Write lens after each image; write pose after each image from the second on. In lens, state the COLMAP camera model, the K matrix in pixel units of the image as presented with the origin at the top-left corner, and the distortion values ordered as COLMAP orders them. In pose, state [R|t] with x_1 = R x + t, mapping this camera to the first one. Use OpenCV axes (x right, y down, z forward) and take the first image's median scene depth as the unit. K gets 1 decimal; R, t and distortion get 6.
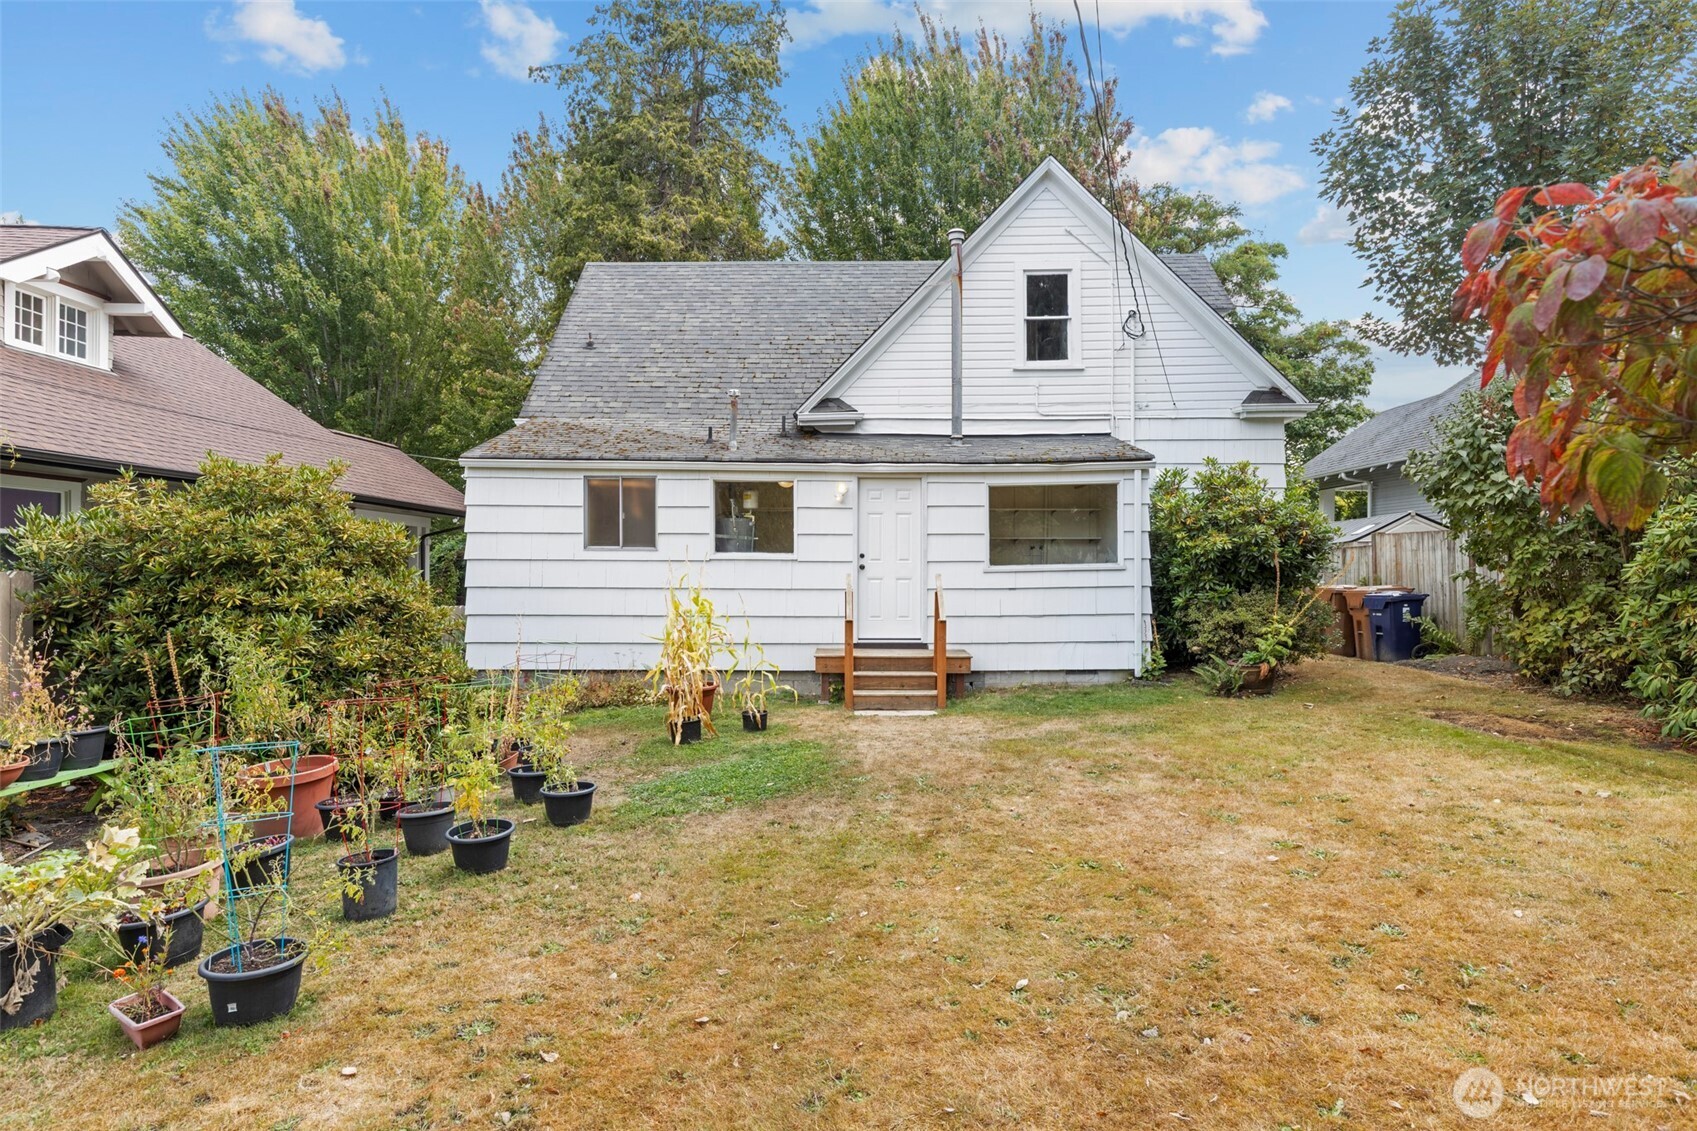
lens RADIAL K [[950.0, 0, 848.2], [0, 950.0, 560.7], [0, 0, 1]] dist [0.007506, -0.001579]
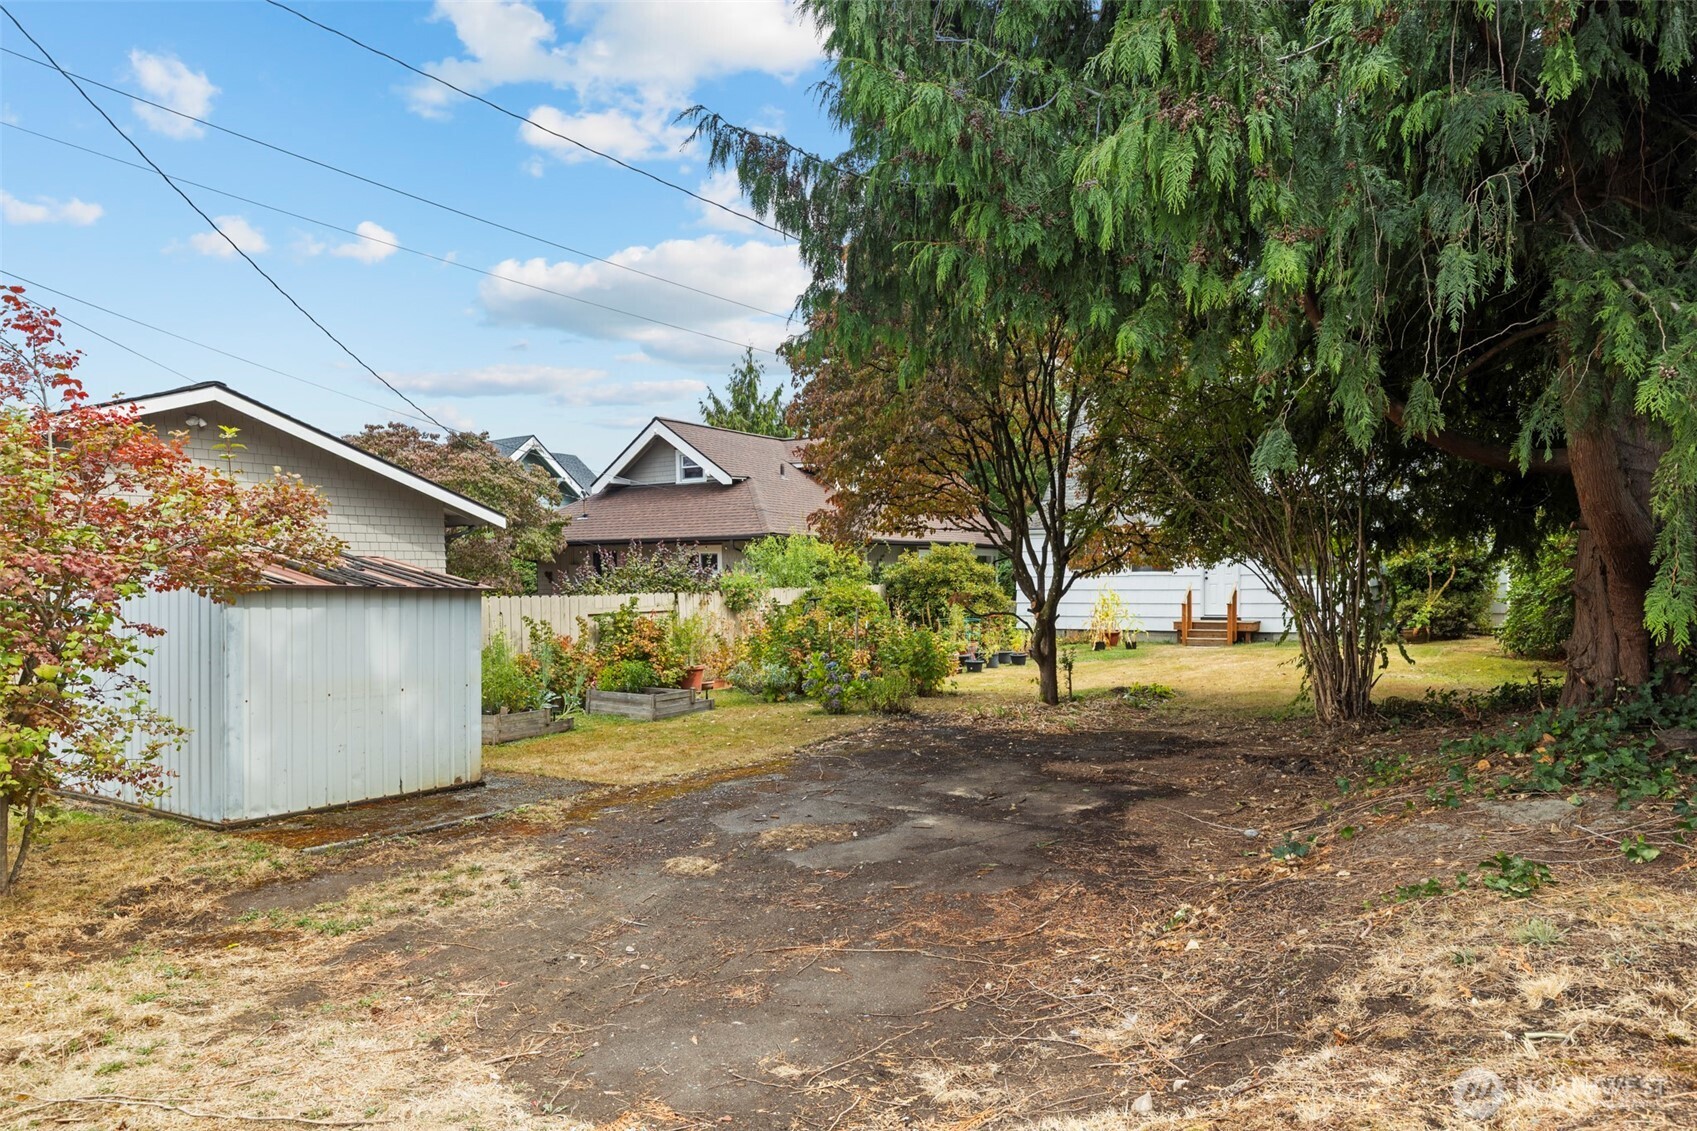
lens RADIAL K [[1069.8, 0, 850.0], [0, 1069.8, 578.1], [0, 0, 1]] dist [0.009788, -0.000952]
pose [[0.849238, -0.007719, -0.527954, 0.856418], [0.013553, 0.999882, 0.007182, -0.033073], [0.527836, -0.013255, 0.849243, -1.947221]]
